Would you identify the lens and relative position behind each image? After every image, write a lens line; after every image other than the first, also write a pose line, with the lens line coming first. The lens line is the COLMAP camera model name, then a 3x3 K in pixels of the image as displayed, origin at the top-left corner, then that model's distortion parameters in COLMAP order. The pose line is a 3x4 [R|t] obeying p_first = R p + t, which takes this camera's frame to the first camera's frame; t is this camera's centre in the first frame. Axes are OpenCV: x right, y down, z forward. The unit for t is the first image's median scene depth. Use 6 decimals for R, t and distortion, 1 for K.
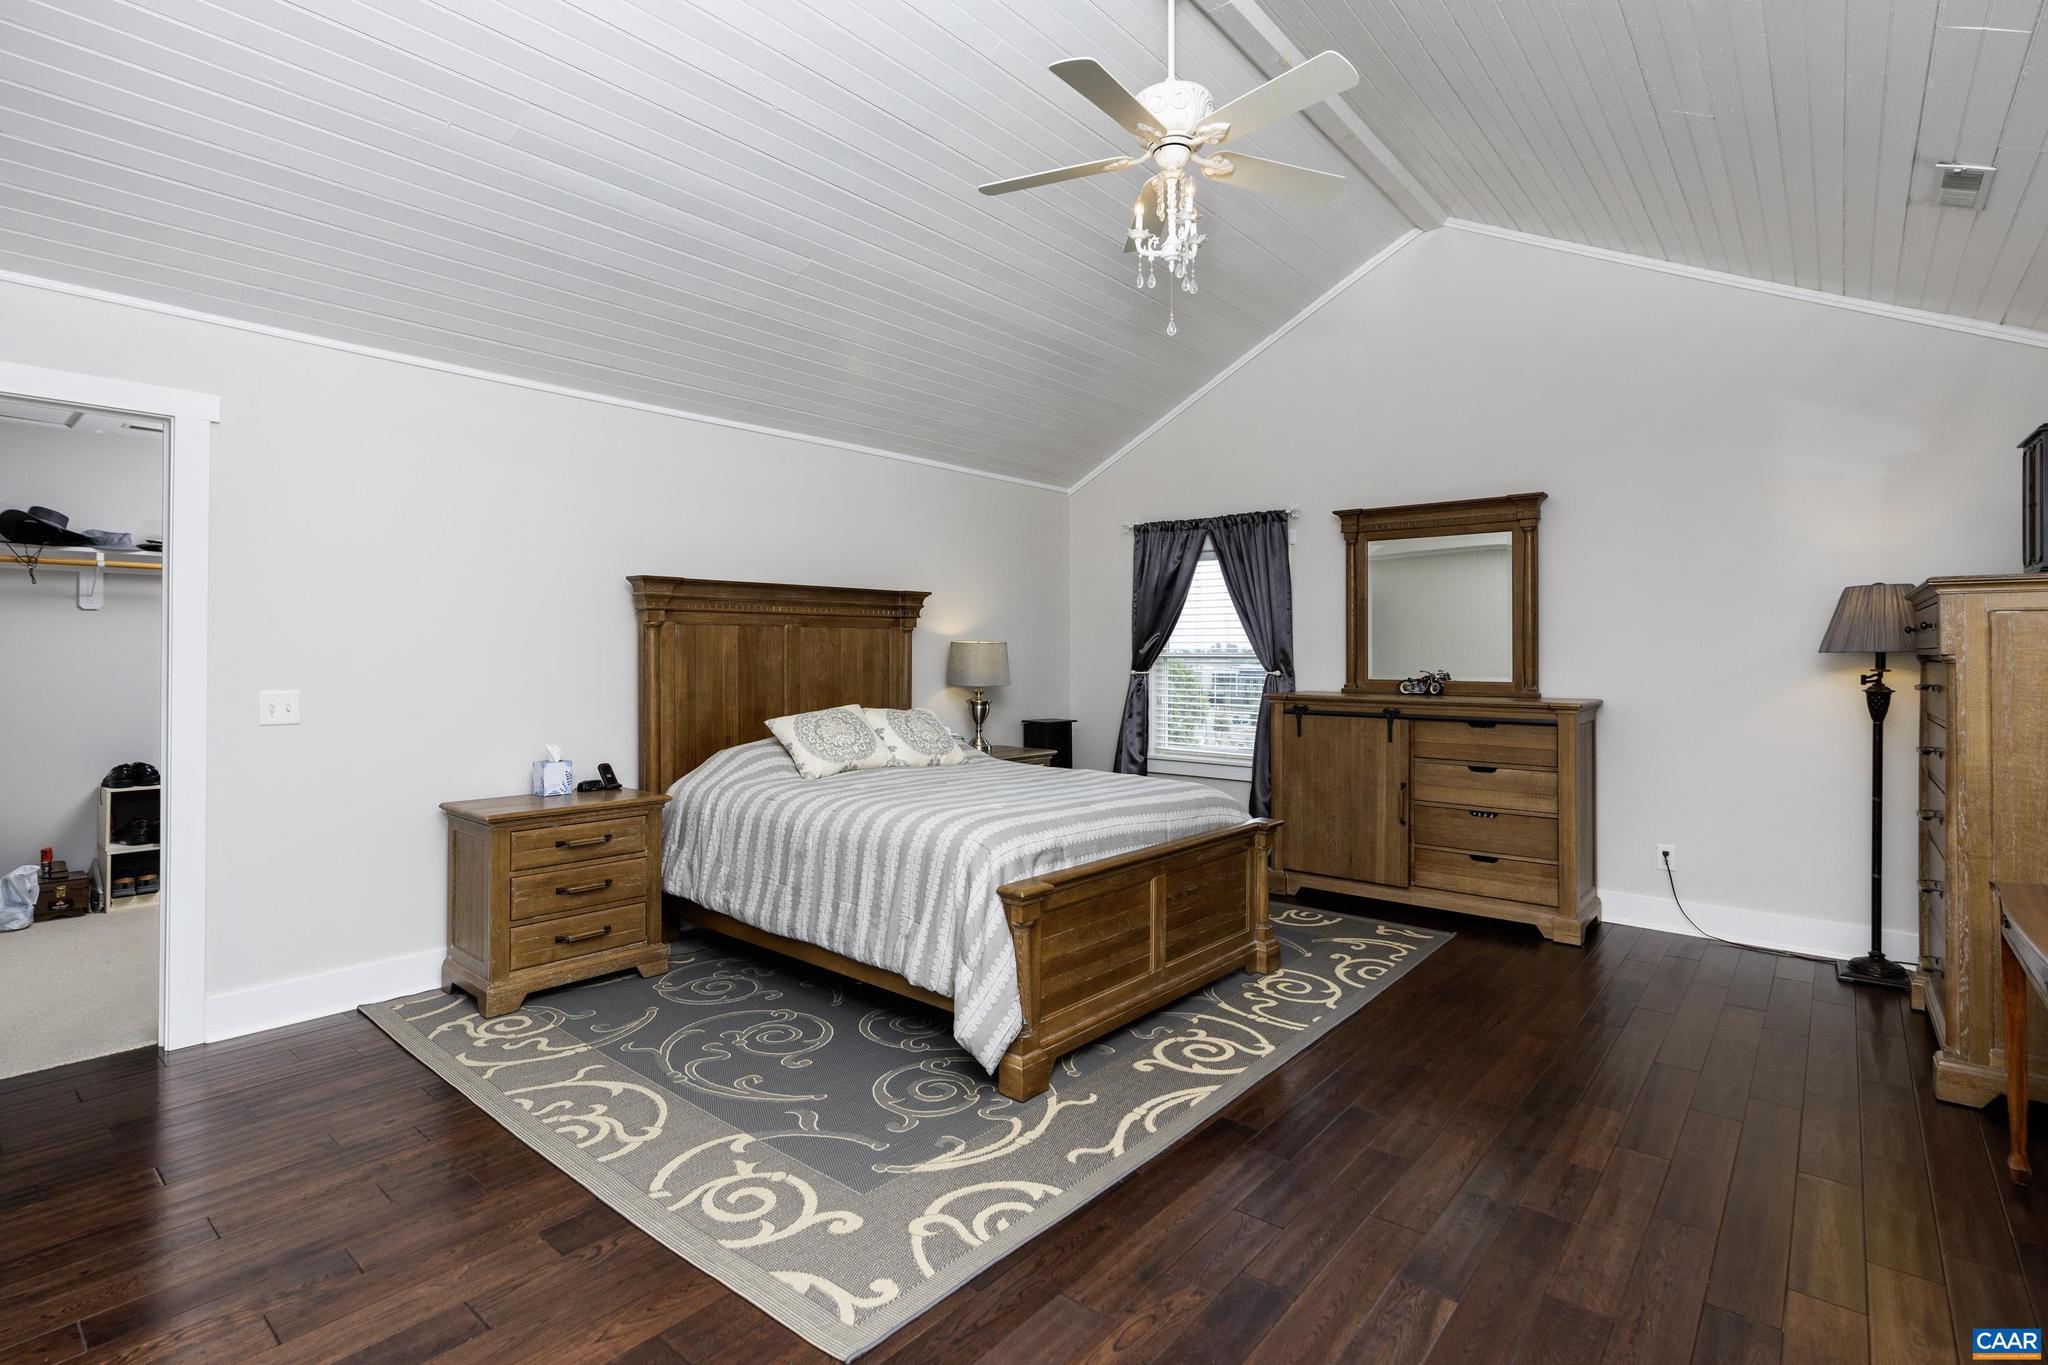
lens RADIAL K [[970.0, 0, 1016.2], [0, 970.0, 645.7], [0, 0, 1]] dist [-0.012446, 0.000081]
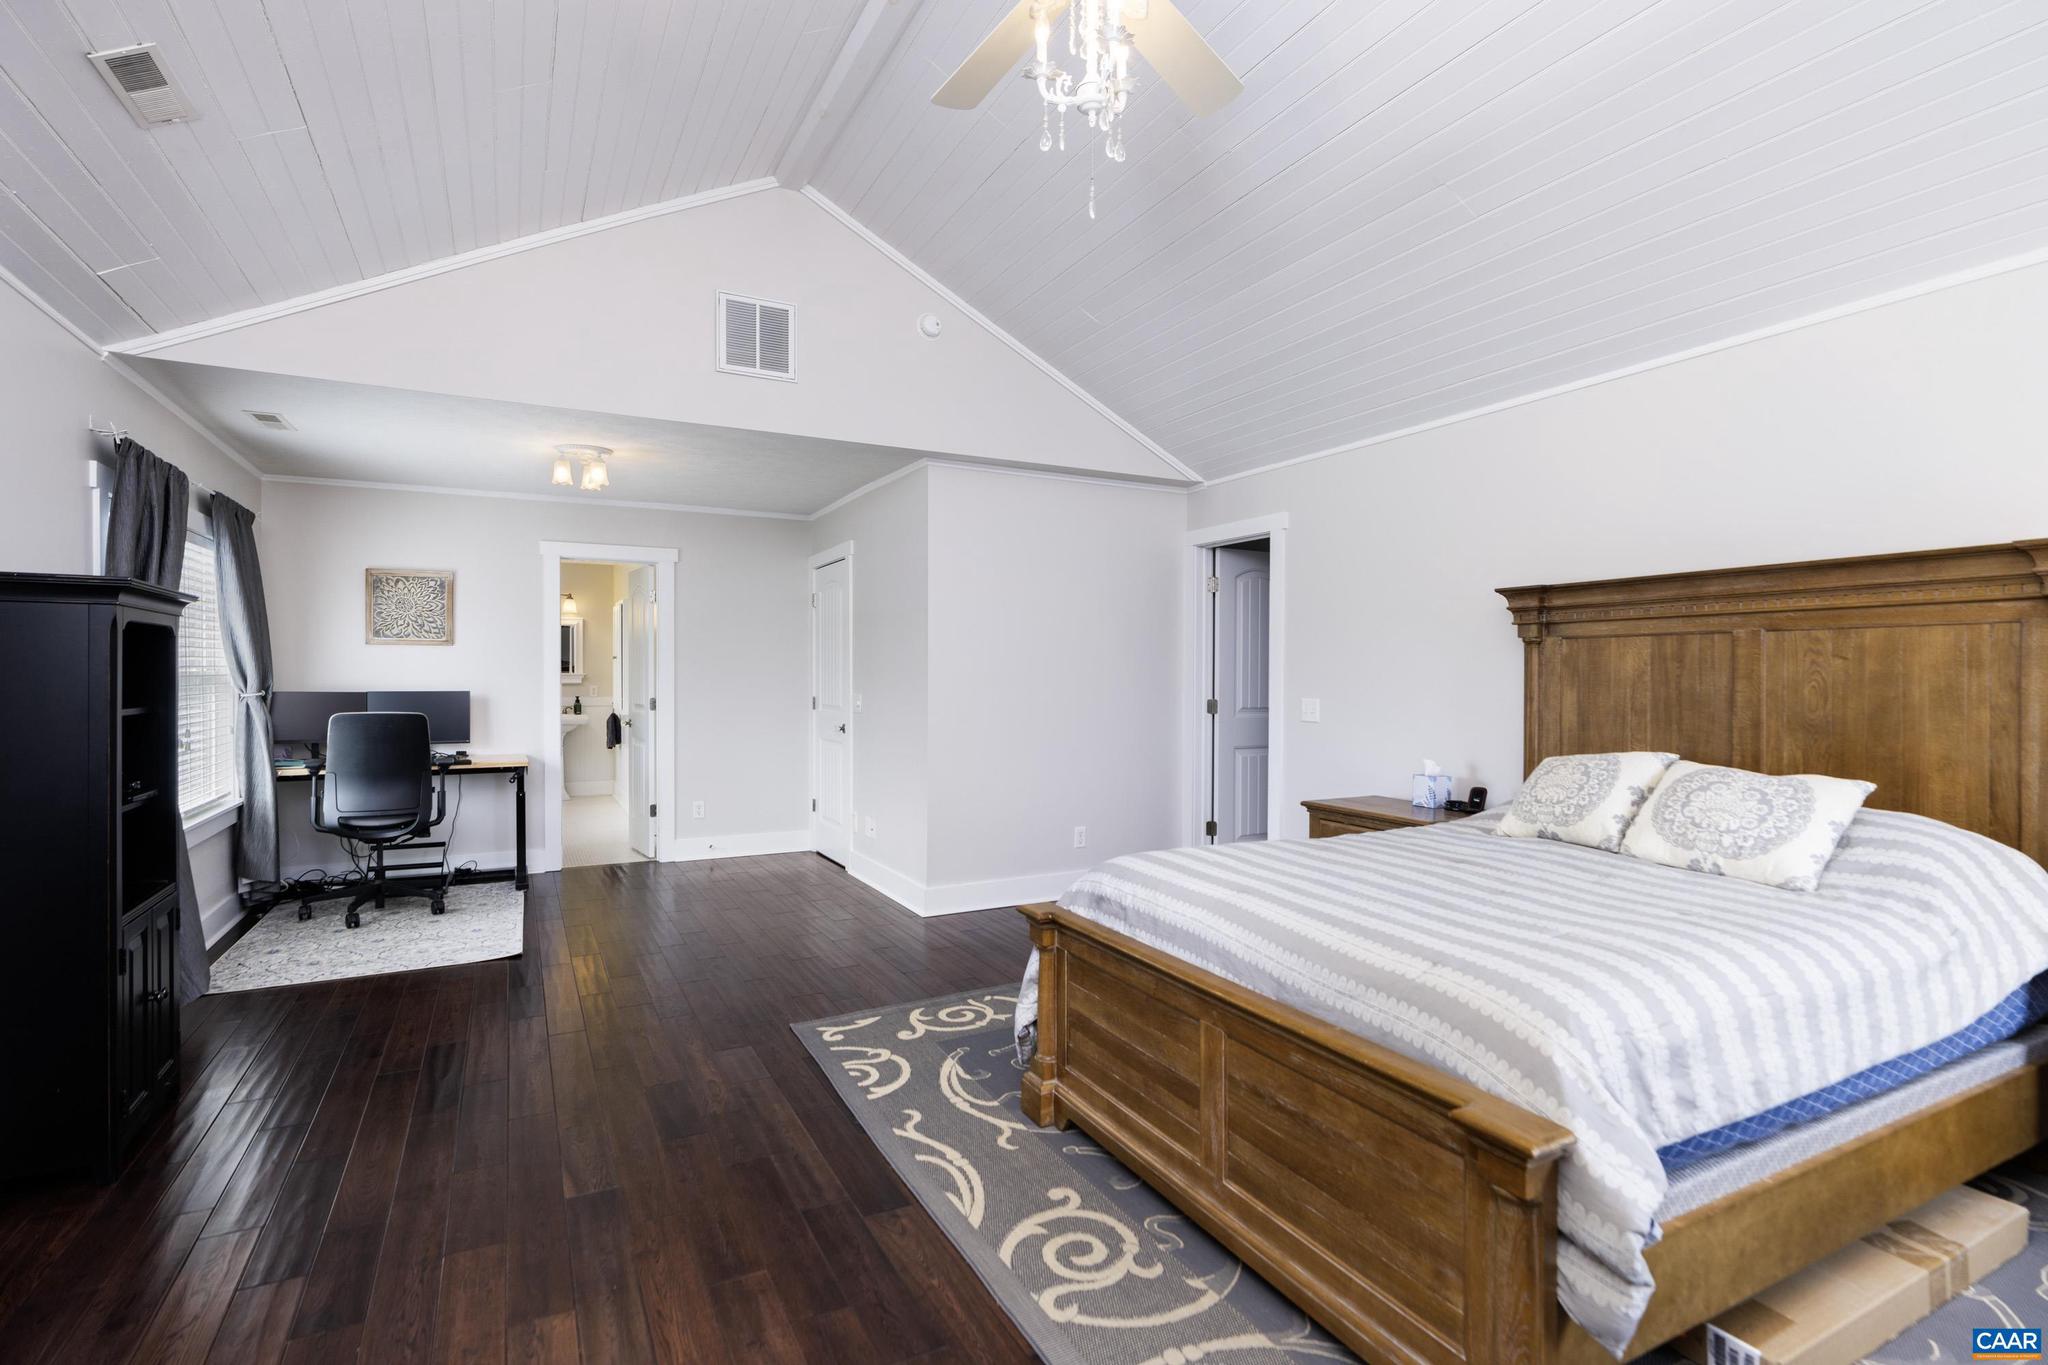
lens RADIAL K [[970.0, 0, 1020.9], [0, 970.0, 681.9], [0, 0, 1]] dist [-0.012446, 0.000081]
pose [[-0.366577, 0.006751, -0.930363, 0.904228], [0.005647, 0.999971, 0.005031, 0.012177], [0.930371, -0.003409, -0.366605, 1.300054]]
